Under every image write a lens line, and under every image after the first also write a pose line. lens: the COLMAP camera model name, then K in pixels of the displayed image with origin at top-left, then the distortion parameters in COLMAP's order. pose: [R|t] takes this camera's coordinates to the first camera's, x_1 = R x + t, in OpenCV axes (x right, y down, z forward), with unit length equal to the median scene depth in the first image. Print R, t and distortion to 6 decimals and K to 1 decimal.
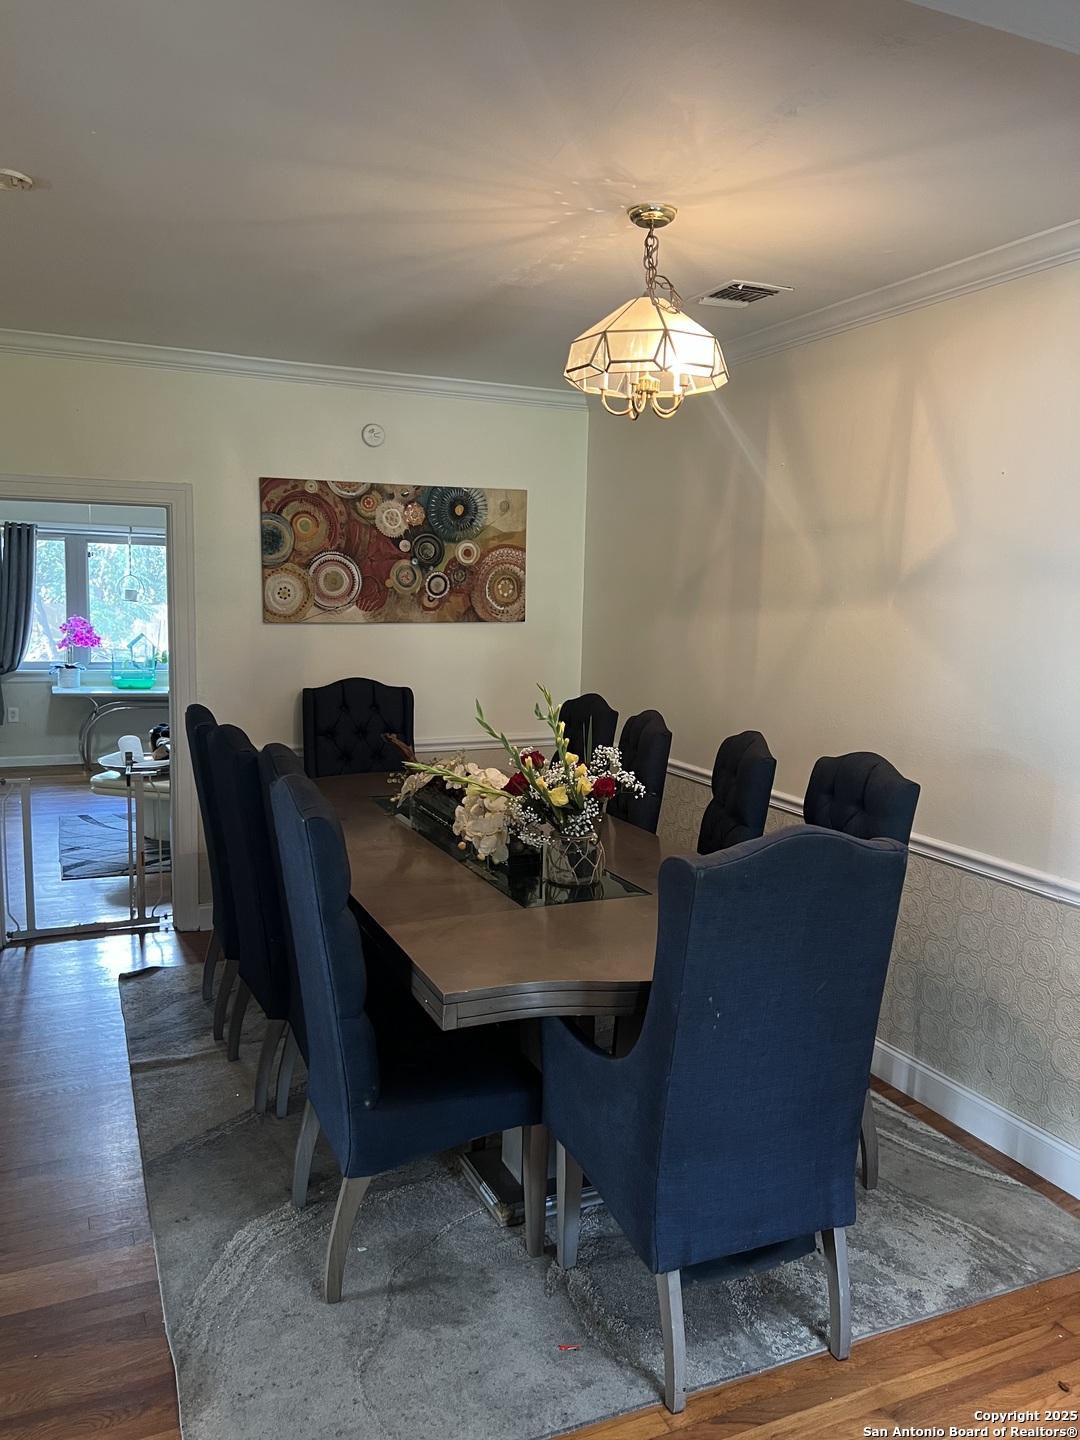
lens RADIAL K [[1091.8, 0, 540.8], [0, 1091.8, 719.3], [0, 0, 1]] dist [0.037308, -0.045622]
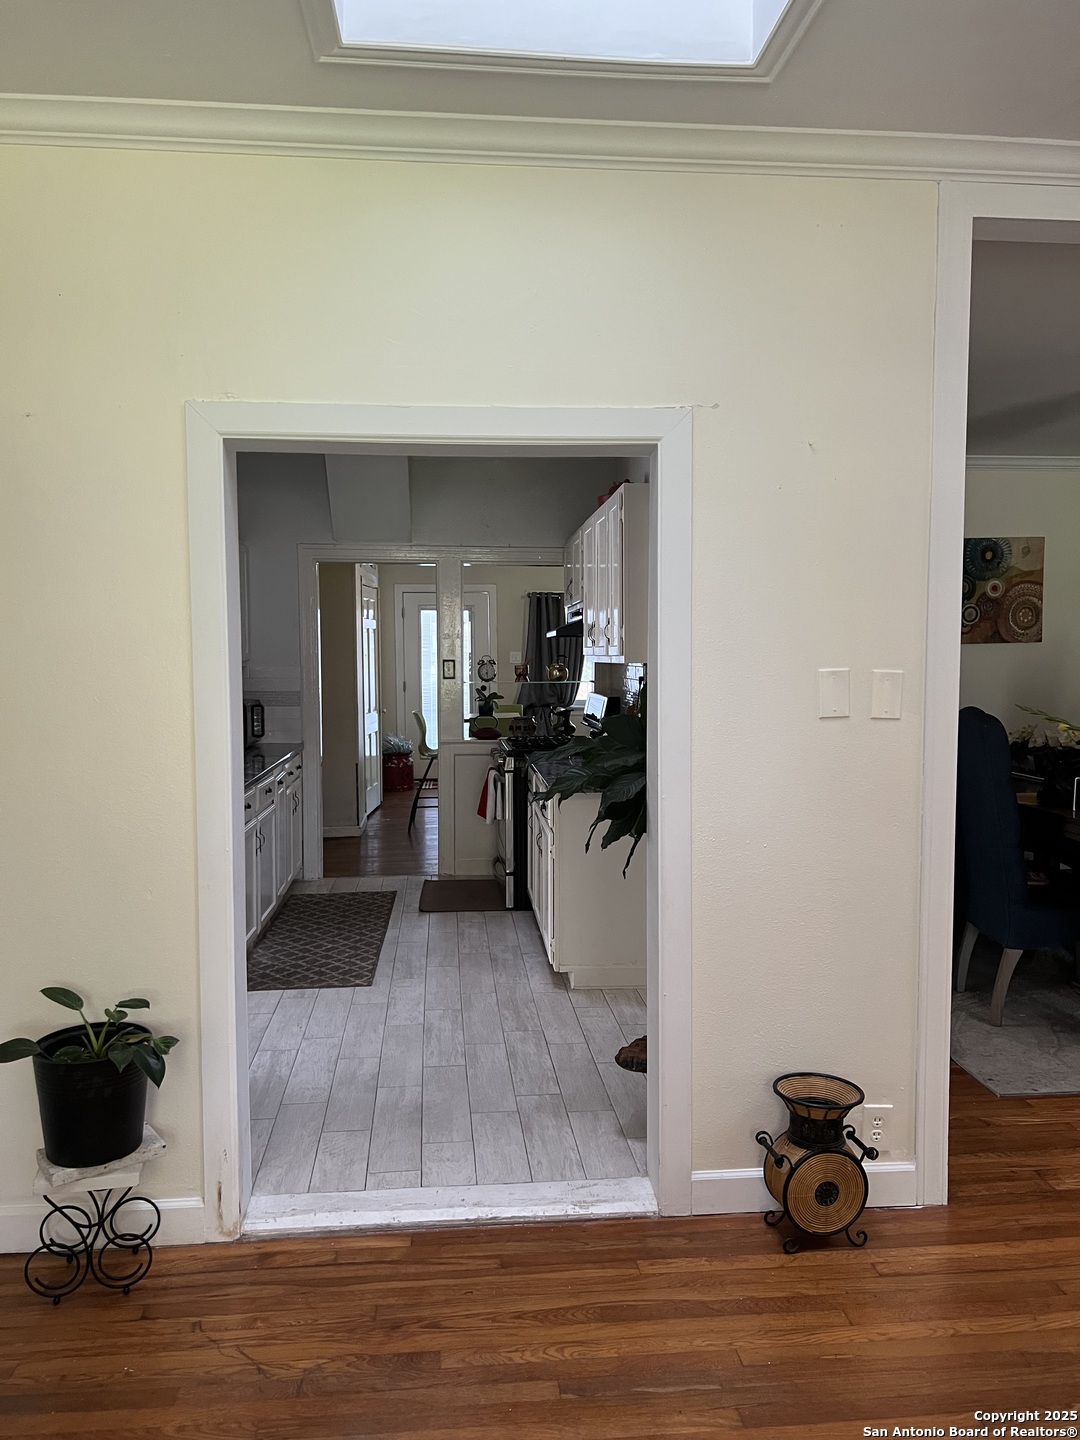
lens RADIAL K [[1091.8, 0, 539.2], [0, 1091.8, 719.5], [0, 0, 1]] dist [0.037308, -0.045622]
pose [[0.946212, -0.008579, -0.323433, -0.155880], [-0.014348, 0.997552, -0.068434, 0.094320], [0.323228, 0.069393, 0.943773, -0.363786]]
